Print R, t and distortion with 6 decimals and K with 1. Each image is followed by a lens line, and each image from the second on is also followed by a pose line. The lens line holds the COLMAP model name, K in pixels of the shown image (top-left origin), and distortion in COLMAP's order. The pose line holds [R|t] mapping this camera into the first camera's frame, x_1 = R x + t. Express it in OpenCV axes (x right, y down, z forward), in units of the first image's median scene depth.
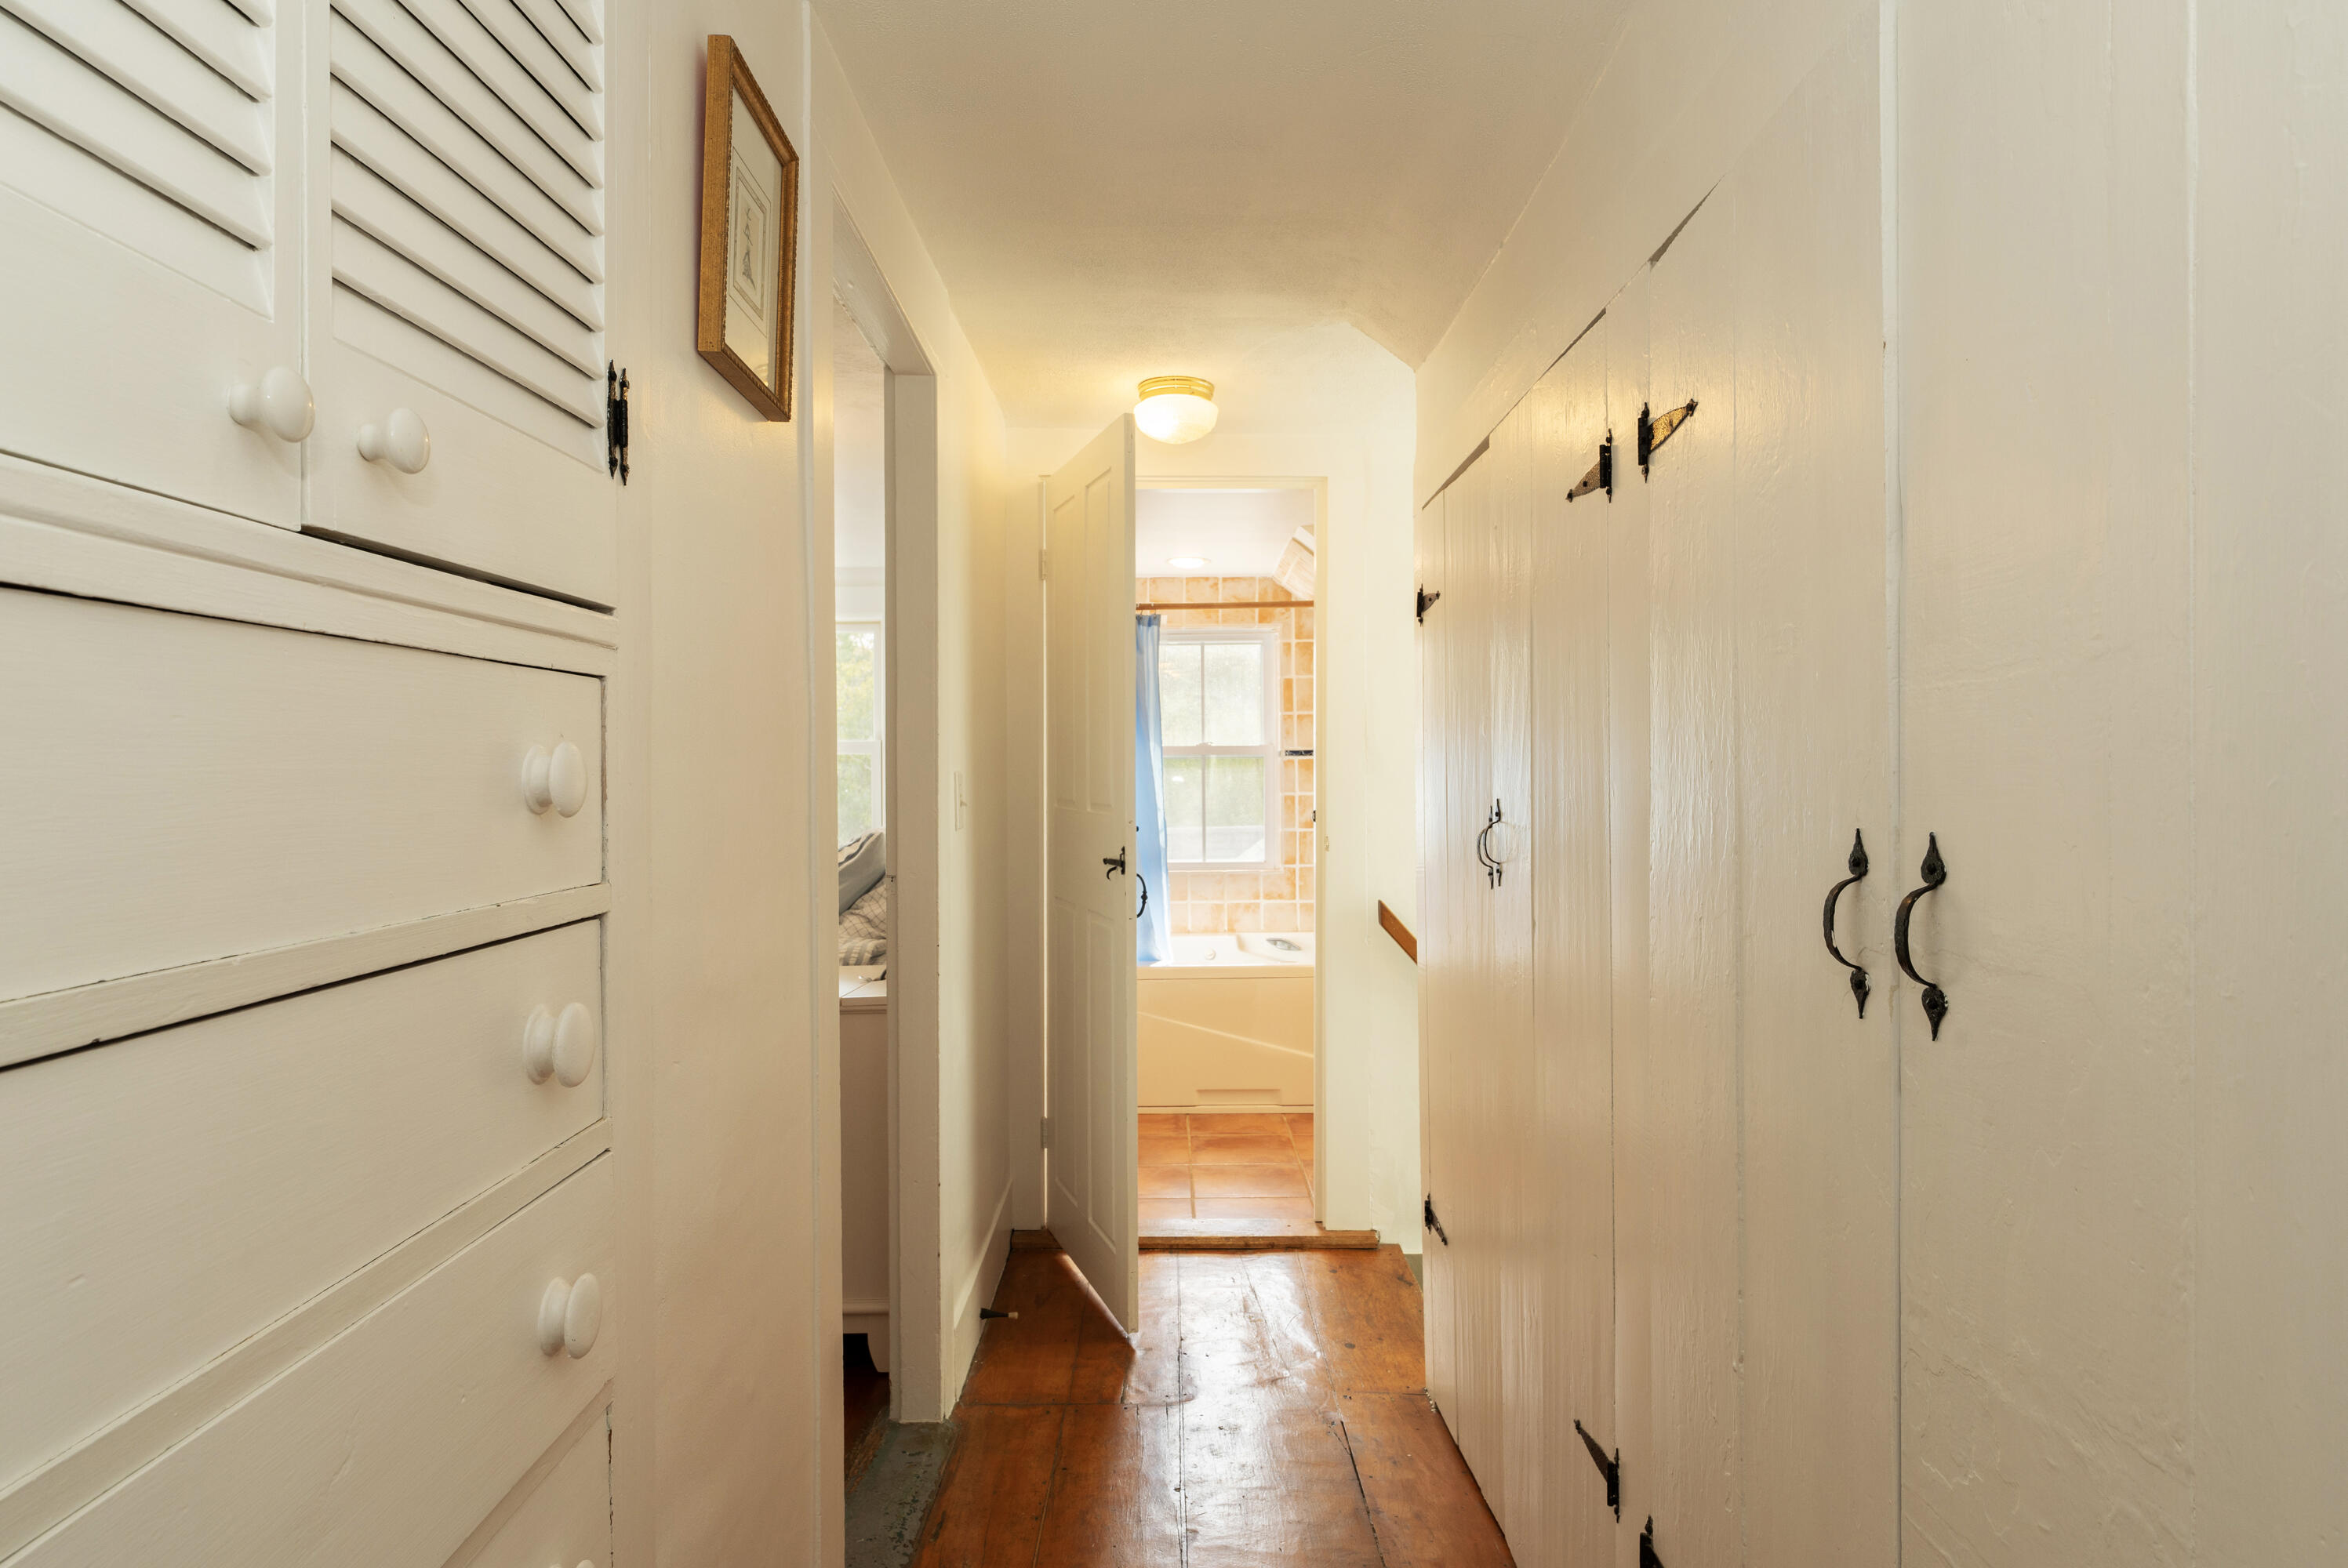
lens RADIAL K [[1503.7, 0, 1173.0], [0, 1503.7, 782.3], [0, 0, 1]] dist [0.000126, -0.000743]
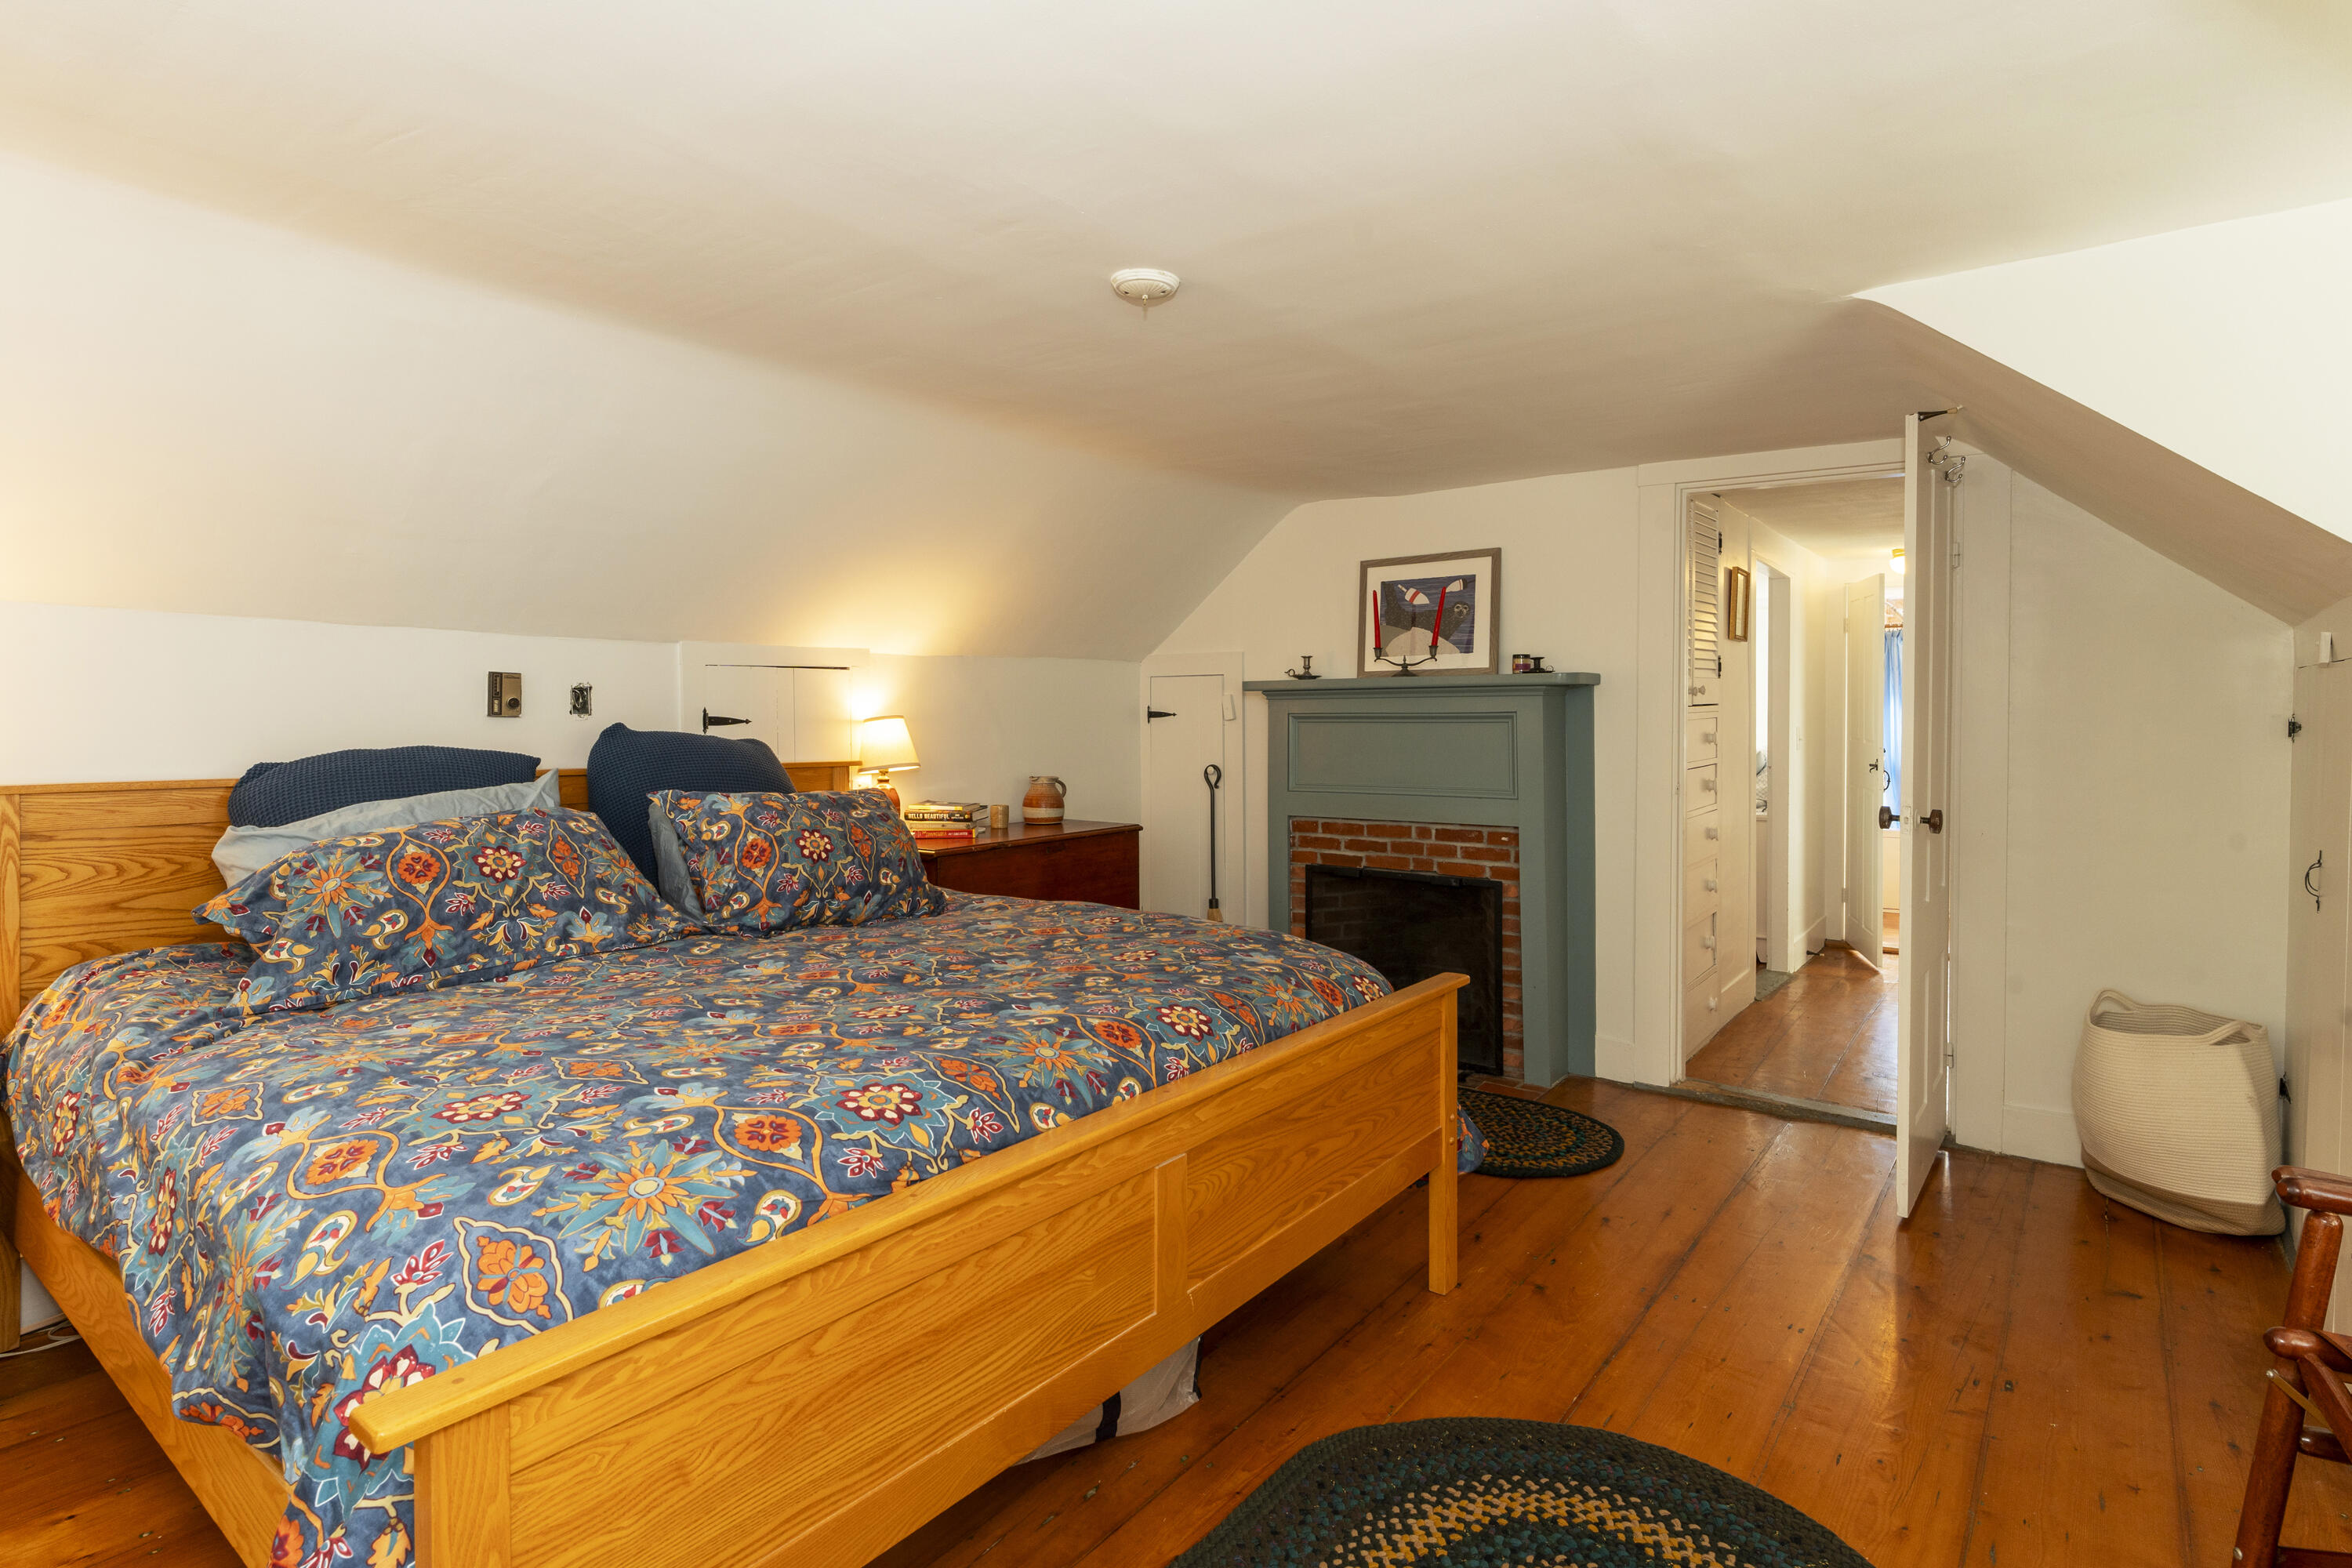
lens RADIAL K [[1171.2, 0, 1163.2], [0, 1171.2, 740.4], [0, 0, 1]] dist [0.003680, 0.000583]
pose [[0.798880, 0.013774, -0.601332, 0.107673], [0.000891, 0.999710, 0.024083, -0.019298], [0.601489, -0.019775, 0.798636, -0.692657]]
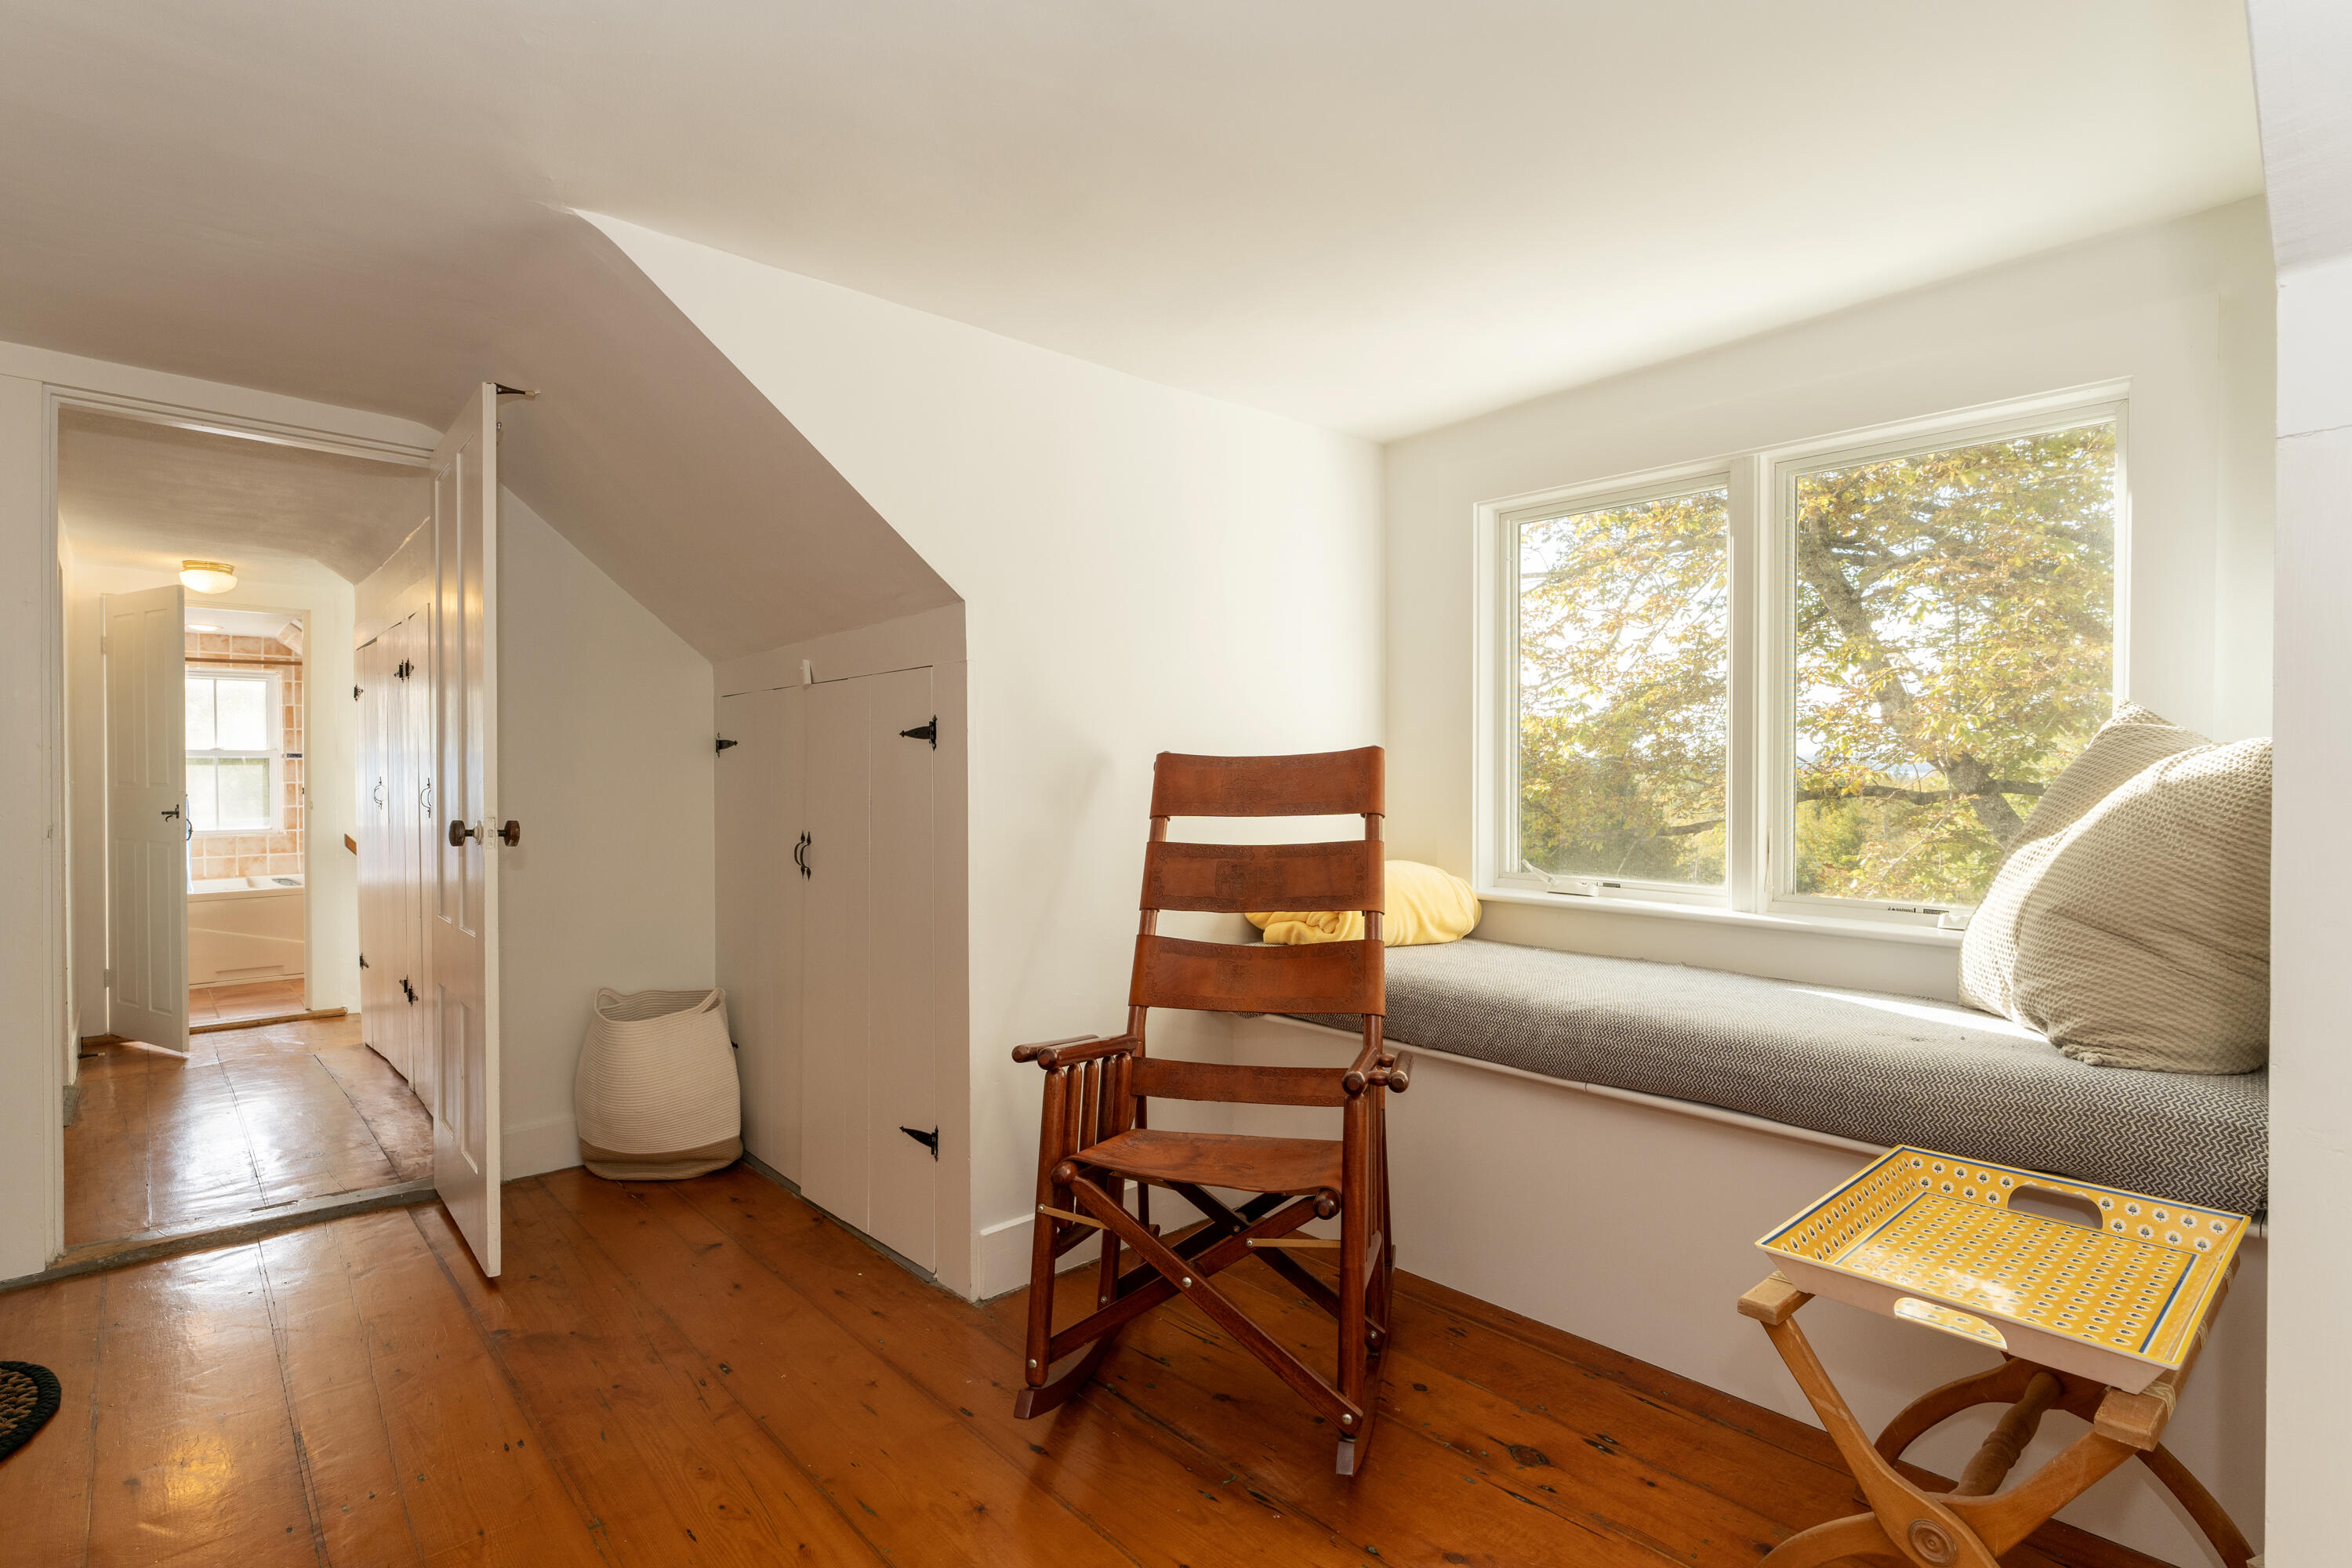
lens RADIAL K [[1141.3, 0, 1180.2], [0, 1141.3, 782.3], [0, 0, 1]] dist [-0.002455, 0.001029]
pose [[0.742837, -0.006014, 0.669446, -0.034569], [0.003245, 0.999980, 0.005382, 0.005705], [-0.669465, -0.001826, 0.742842, -0.606372]]
